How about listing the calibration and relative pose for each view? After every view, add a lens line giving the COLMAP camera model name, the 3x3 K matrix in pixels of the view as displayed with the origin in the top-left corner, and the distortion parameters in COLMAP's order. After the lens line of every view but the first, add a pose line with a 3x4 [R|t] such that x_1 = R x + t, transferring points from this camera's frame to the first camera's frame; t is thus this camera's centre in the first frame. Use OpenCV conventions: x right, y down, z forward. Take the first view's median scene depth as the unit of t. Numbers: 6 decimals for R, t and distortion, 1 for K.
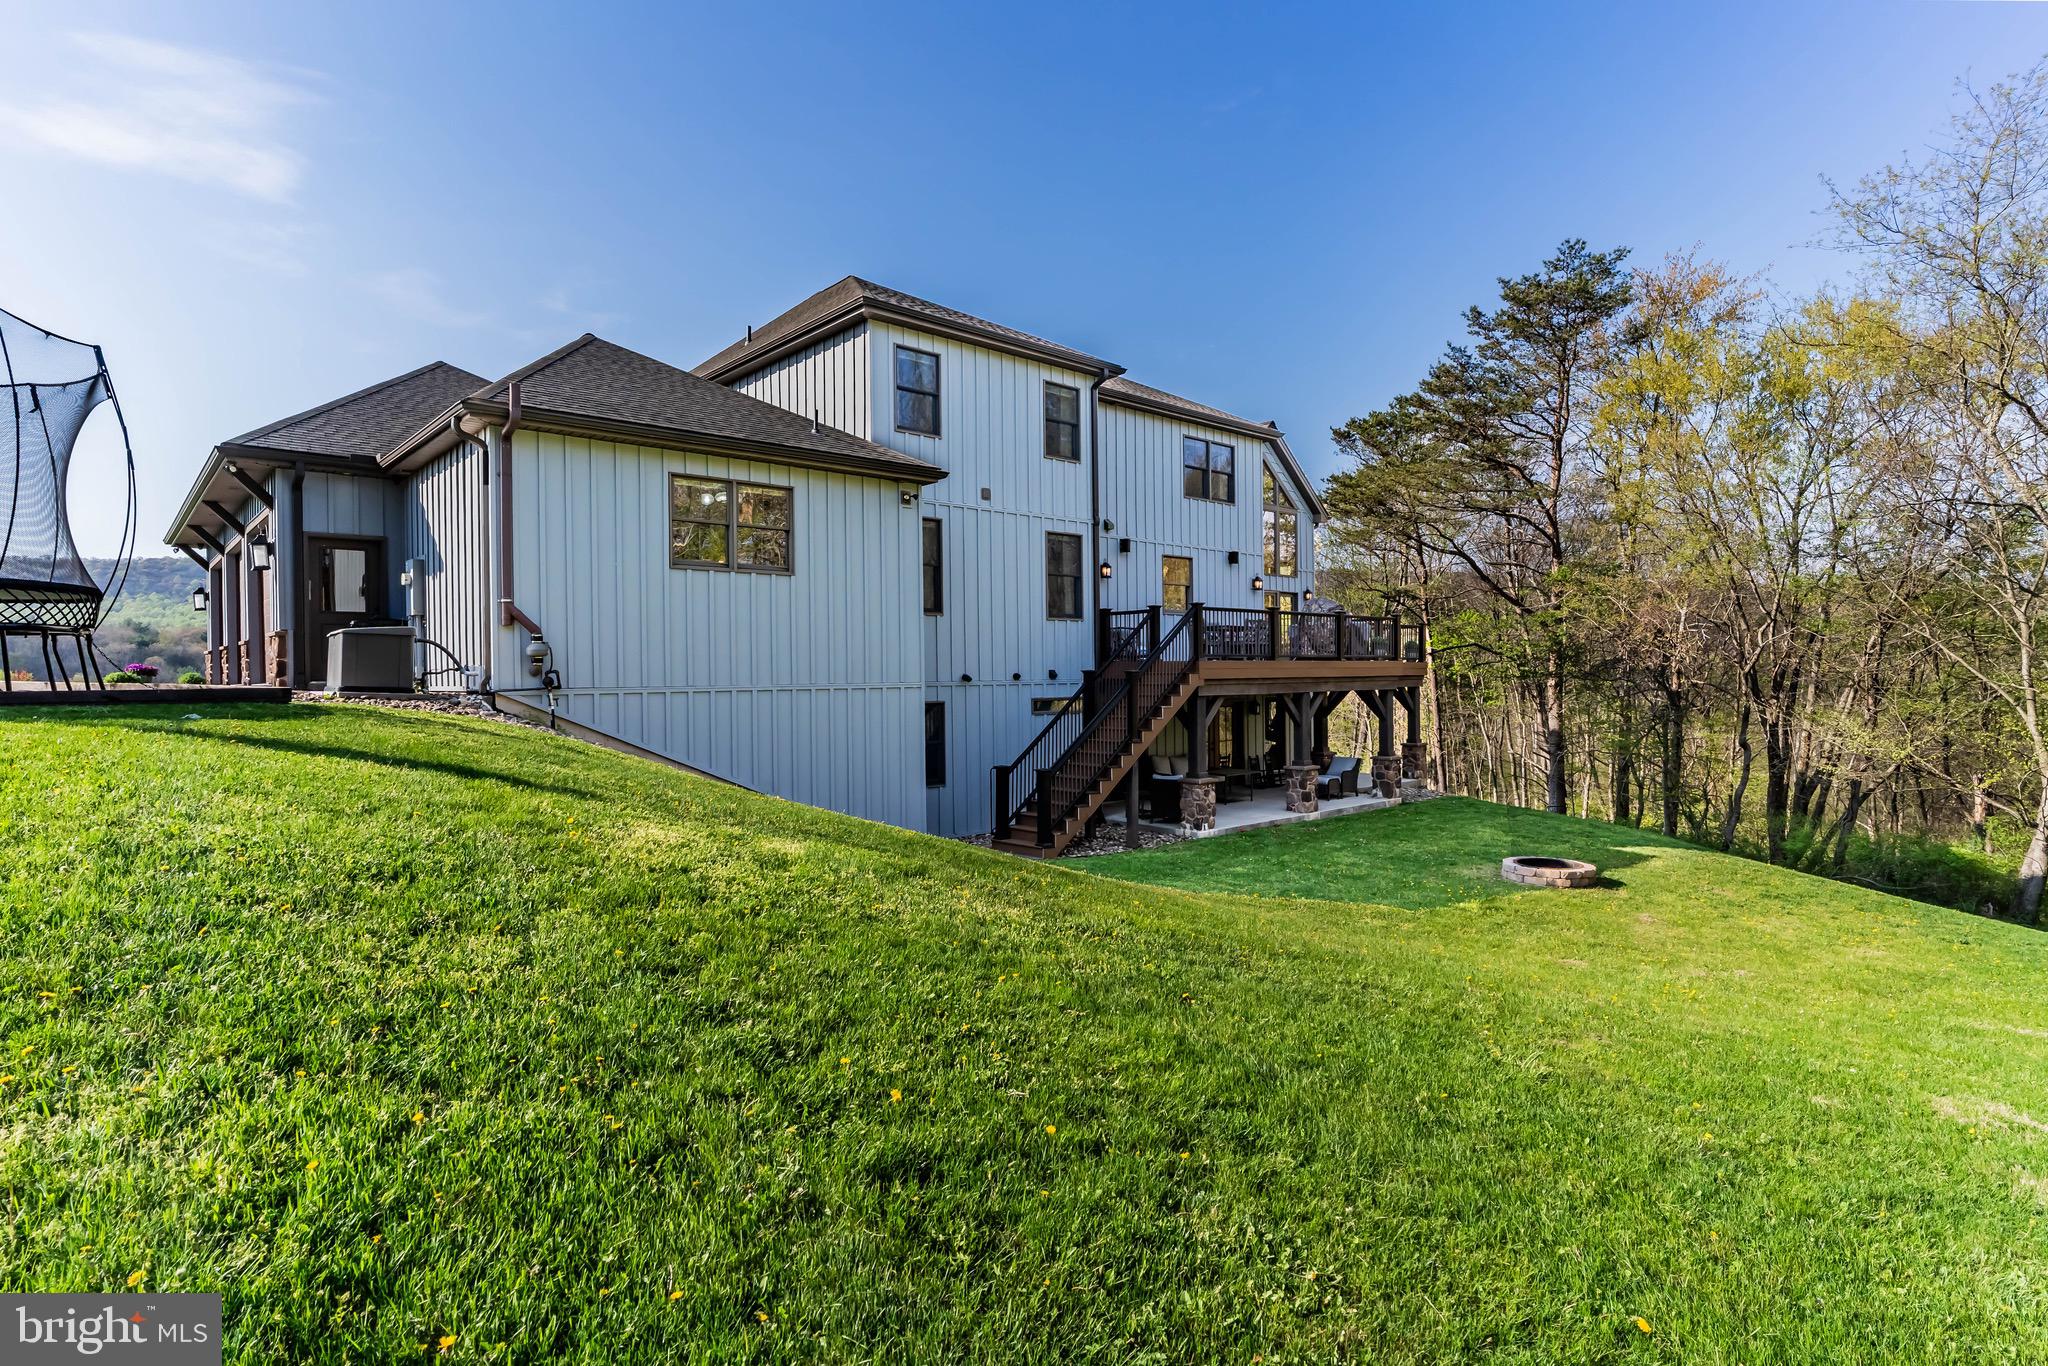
lens RADIAL K [[1045.5, 0, 1023.9], [0, 1045.5, 671.1], [0, 0, 1]] dist [-0.004191, -0.000529]
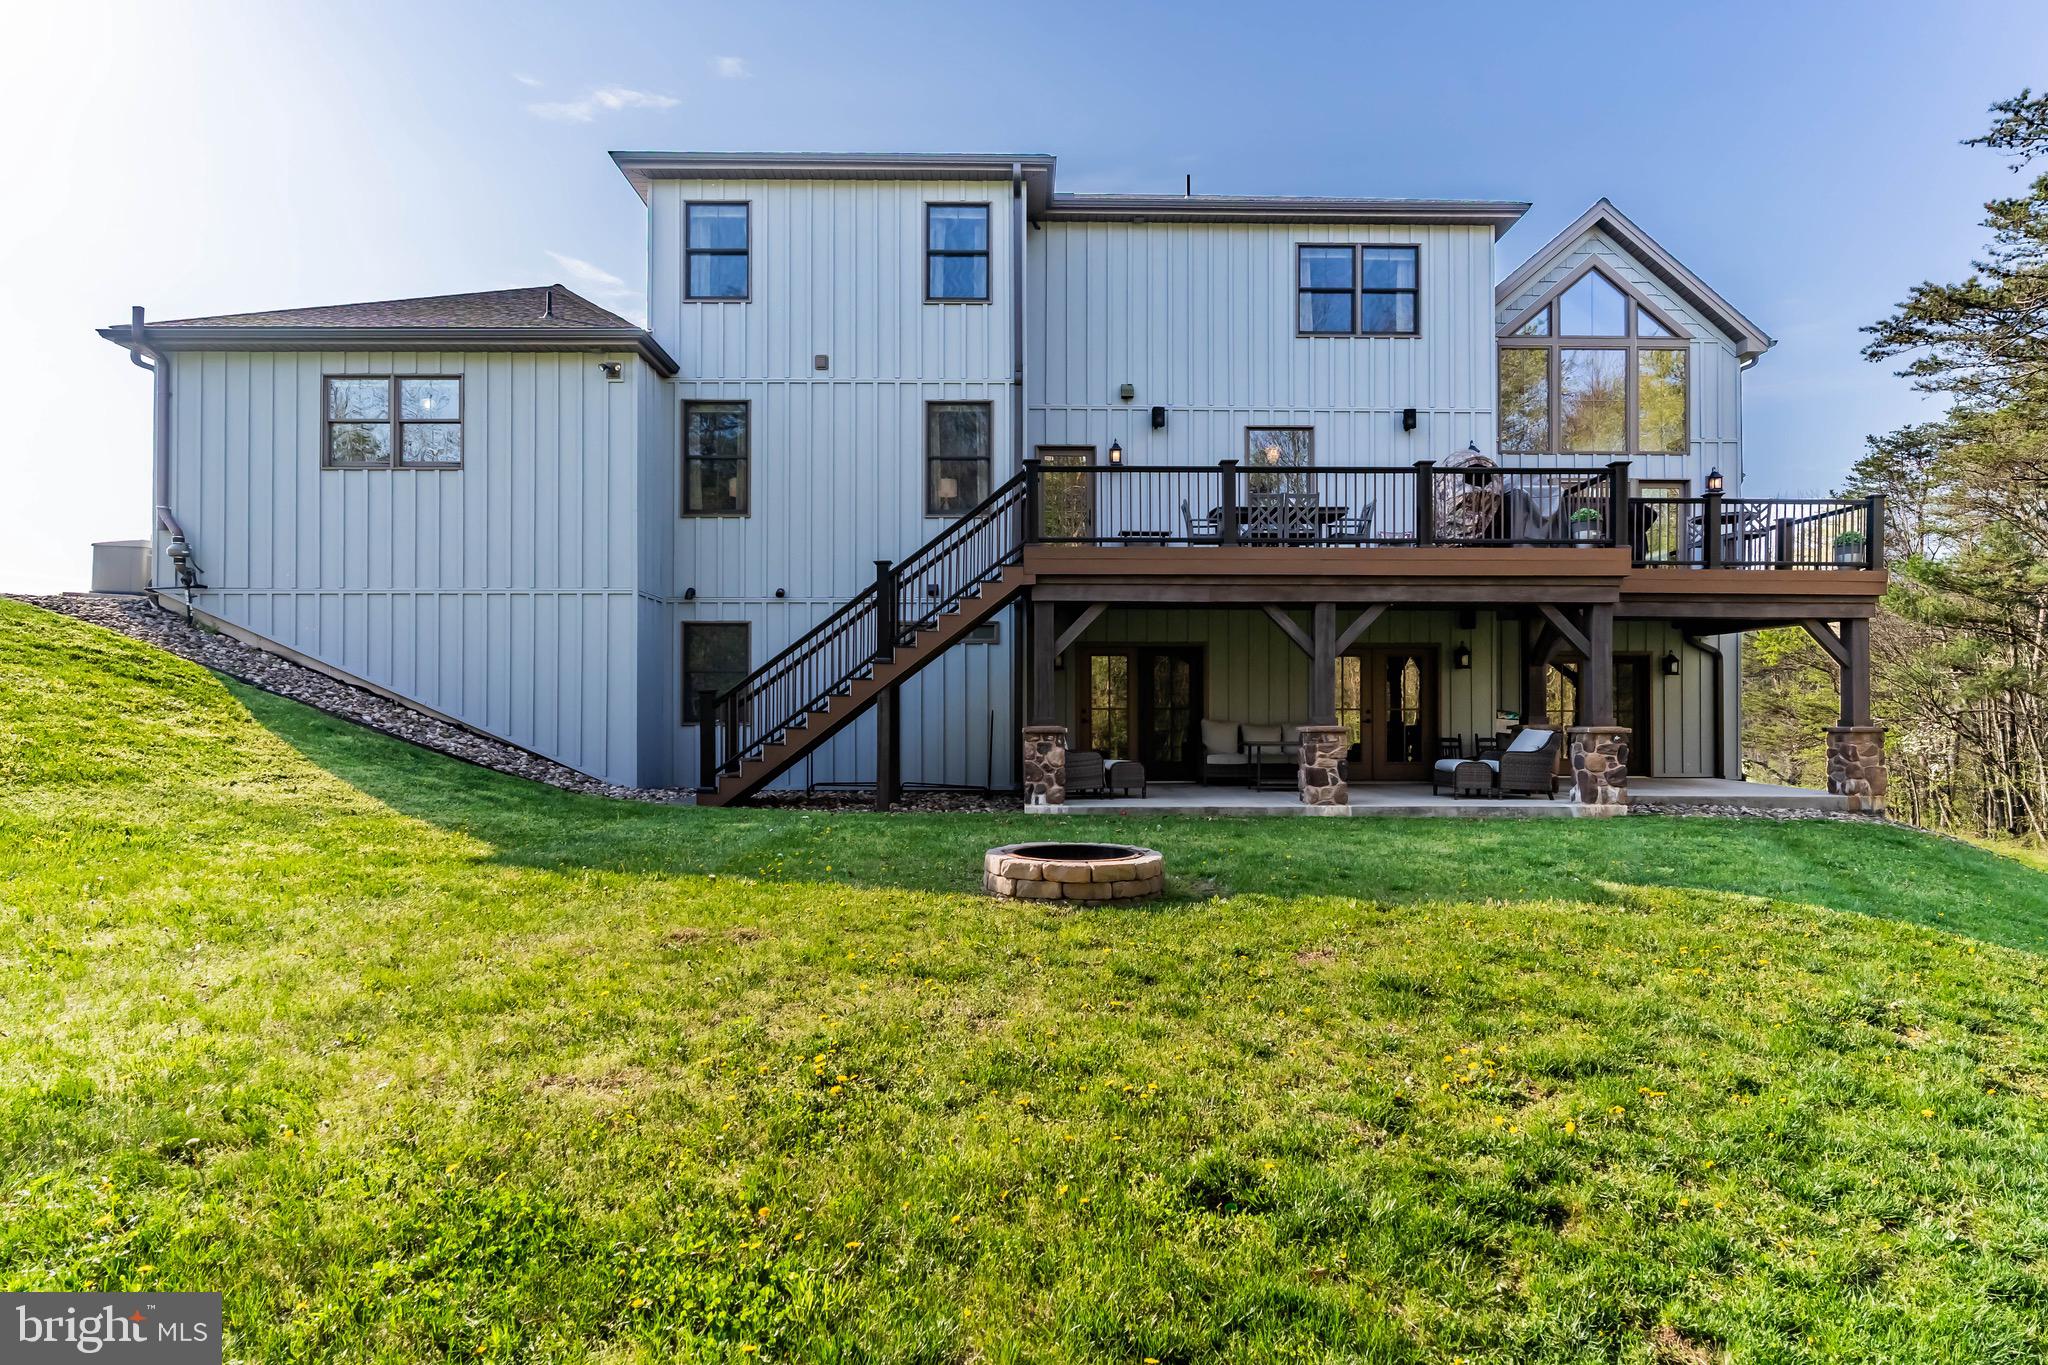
lens RADIAL K [[1074.5, 0, 1021.5], [0, 1074.5, 701.3], [0, 0, 1]] dist [0.000286, 0.000229]
pose [[0.754232, -0.004979, -0.656589, 0.556950], [-0.005781, 0.999882, -0.014223, 0.089393], [0.656582, 0.014523, 0.754115, 0.447036]]
